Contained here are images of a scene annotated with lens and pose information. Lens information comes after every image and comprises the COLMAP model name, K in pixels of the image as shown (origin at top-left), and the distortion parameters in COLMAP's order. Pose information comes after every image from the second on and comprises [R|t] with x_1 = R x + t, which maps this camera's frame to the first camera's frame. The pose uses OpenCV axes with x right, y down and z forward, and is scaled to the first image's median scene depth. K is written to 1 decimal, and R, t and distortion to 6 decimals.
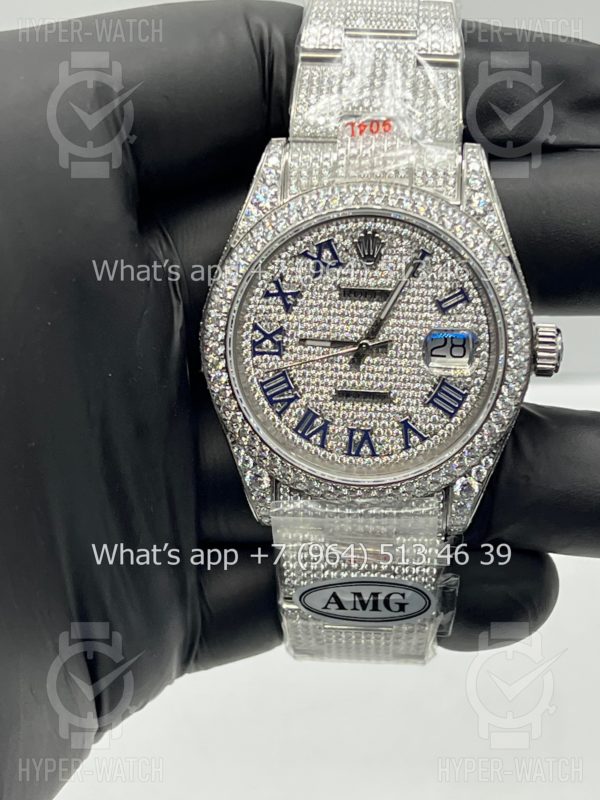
lens RADIAL K [[1813.5, 0, 304.3], [0, 1813.5, 398.0], [0, 0, 1]] dist [0.270990, 0.000000]
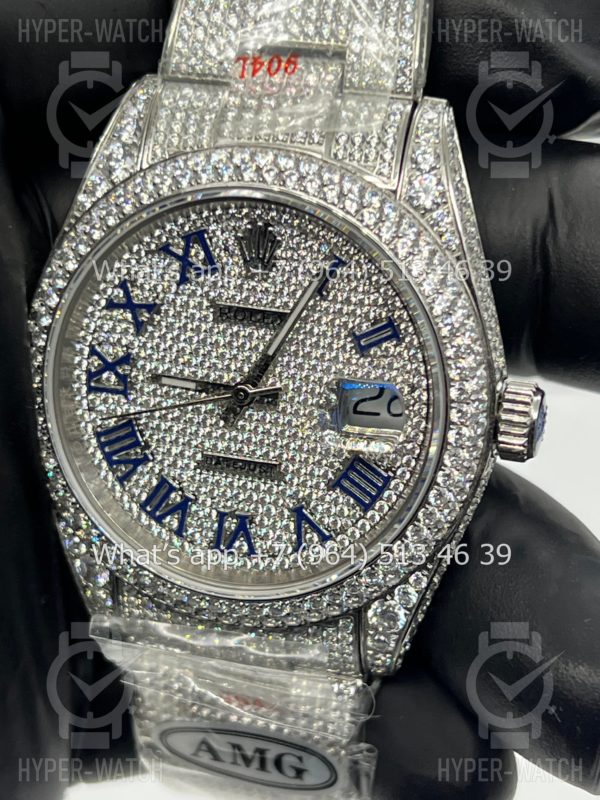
lens RADIAL K [[1813.5, 0, 298.9], [0, 1813.5, 395.1], [0, 0, 1]] dist [0.270990, 0.000000]
pose [[0.982483, 0.081978, -0.167351, 0.164012], [-0.075955, 0.996223, 0.042087, -0.057176], [0.170169, -0.028639, 0.984999, 0.342391]]
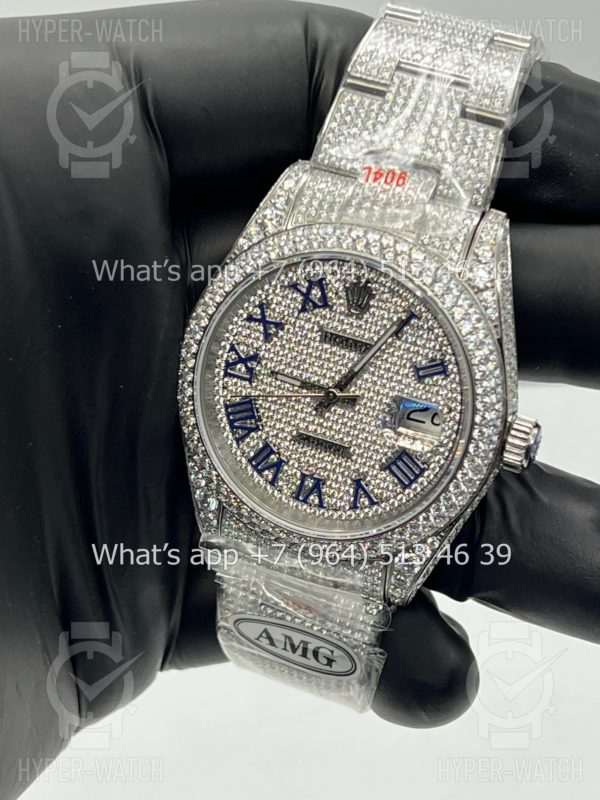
lens RADIAL K [[1813.5, 0, 296.1], [0, 1813.5, 403.8], [0, 0, 1]] dist [0.270990, 0.000000]
pose [[0.952112, 0.238424, -0.191409, 0.197617], [-0.226698, 0.970565, 0.081312, -0.096569], [0.205161, -0.034026, 0.978137, 0.059912]]
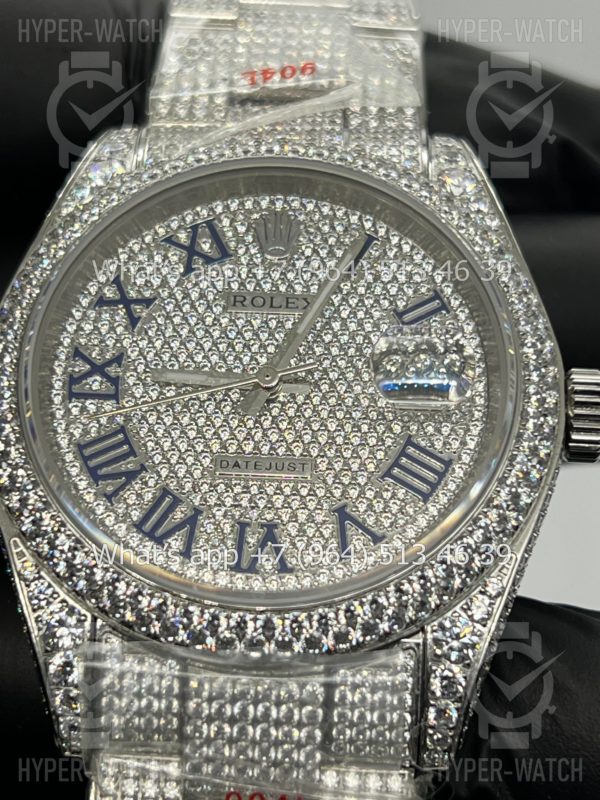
lens RADIAL K [[1813.5, 0, 298.8], [0, 1813.5, 400.3], [0, 0, 1]] dist [0.270990, 0.000000]
pose [[0.997584, 0.036226, 0.059272, 0.009390], [0.000858, 0.846767, -0.531963, 0.275325], [-0.069460, 0.530729, 0.844691, 0.523436]]
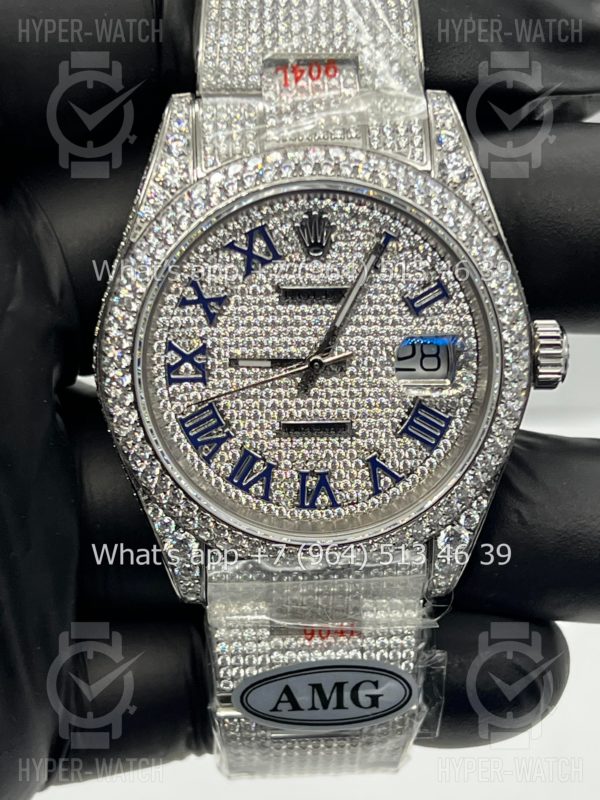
lens RADIAL K [[1813.5, 0, 300.6], [0, 1813.5, 435.1], [0, 0, 1]] dist [0.270990, 0.000000]
pose [[0.990730, -0.062197, 0.120769, -0.066390], [0.059523, 0.997898, 0.025627, -0.018501], [-0.122109, -0.018201, 0.992350, 0.244476]]
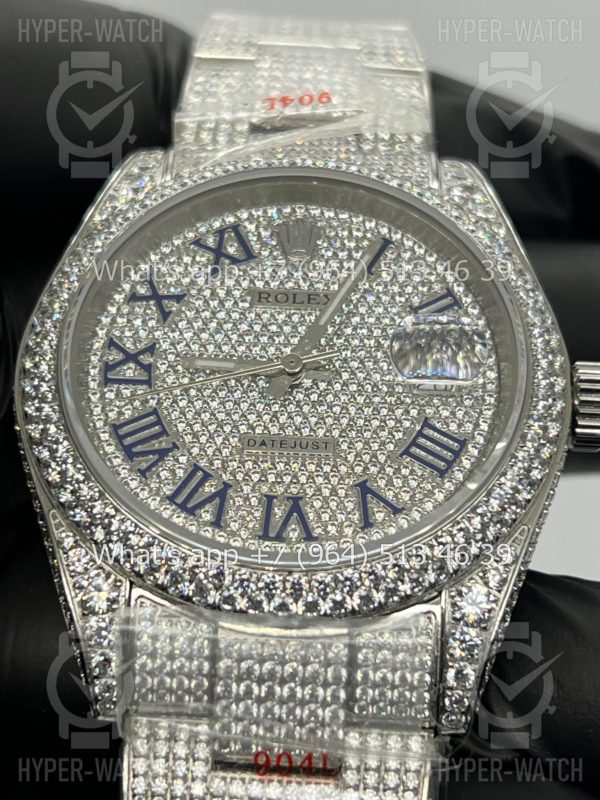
lens RADIAL K [[1813.5, 0, 298.5], [0, 1813.5, 395.2], [0, 0, 1]] dist [0.270990, 0.000000]
pose [[0.995998, 0.046302, 0.076450, -0.010110], [0.010029, 0.792051, -0.610373, 0.342350], [-0.088814, 0.608697, 0.788416, 0.530428]]
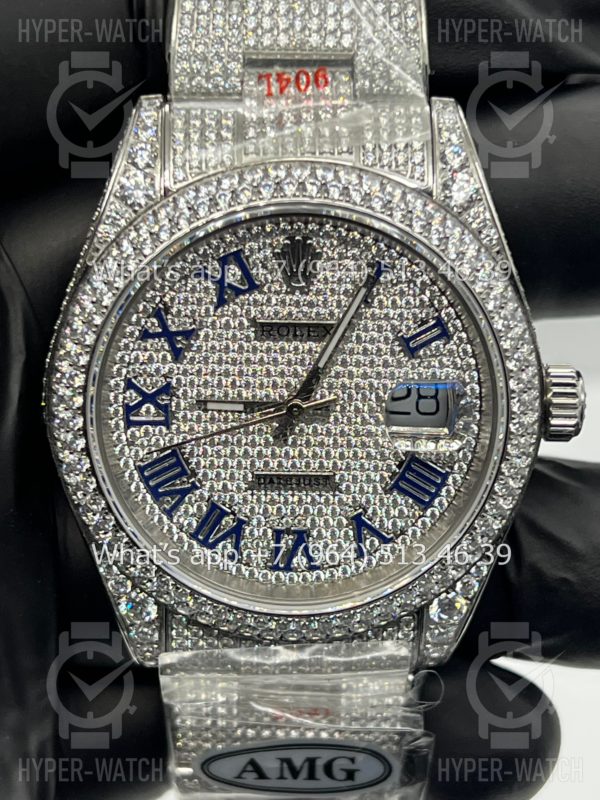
lens RADIAL K [[1813.5, 0, 294.3], [0, 1813.5, 399.9], [0, 0, 1]] dist [0.270990, 0.000000]
pose [[0.994403, -0.037141, 0.098906, -0.032644], [0.032125, 0.998139, 0.051833, -0.065810], [-0.100647, -0.048366, 0.993746, 0.336431]]
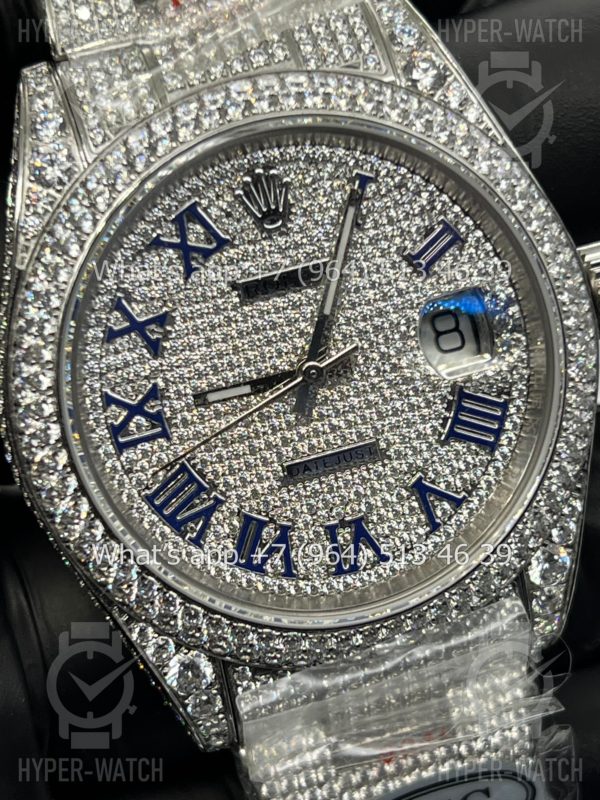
lens RADIAL K [[1813.5, 0, 296.2], [0, 1813.5, 405.0], [0, 0, 1]] dist [0.270990, 0.000000]
pose [[0.929079, -0.294295, 0.224058, -0.095813], [0.311733, 0.949052, -0.046075, 0.004396], [-0.199083, 0.112654, 0.973486, 0.466443]]
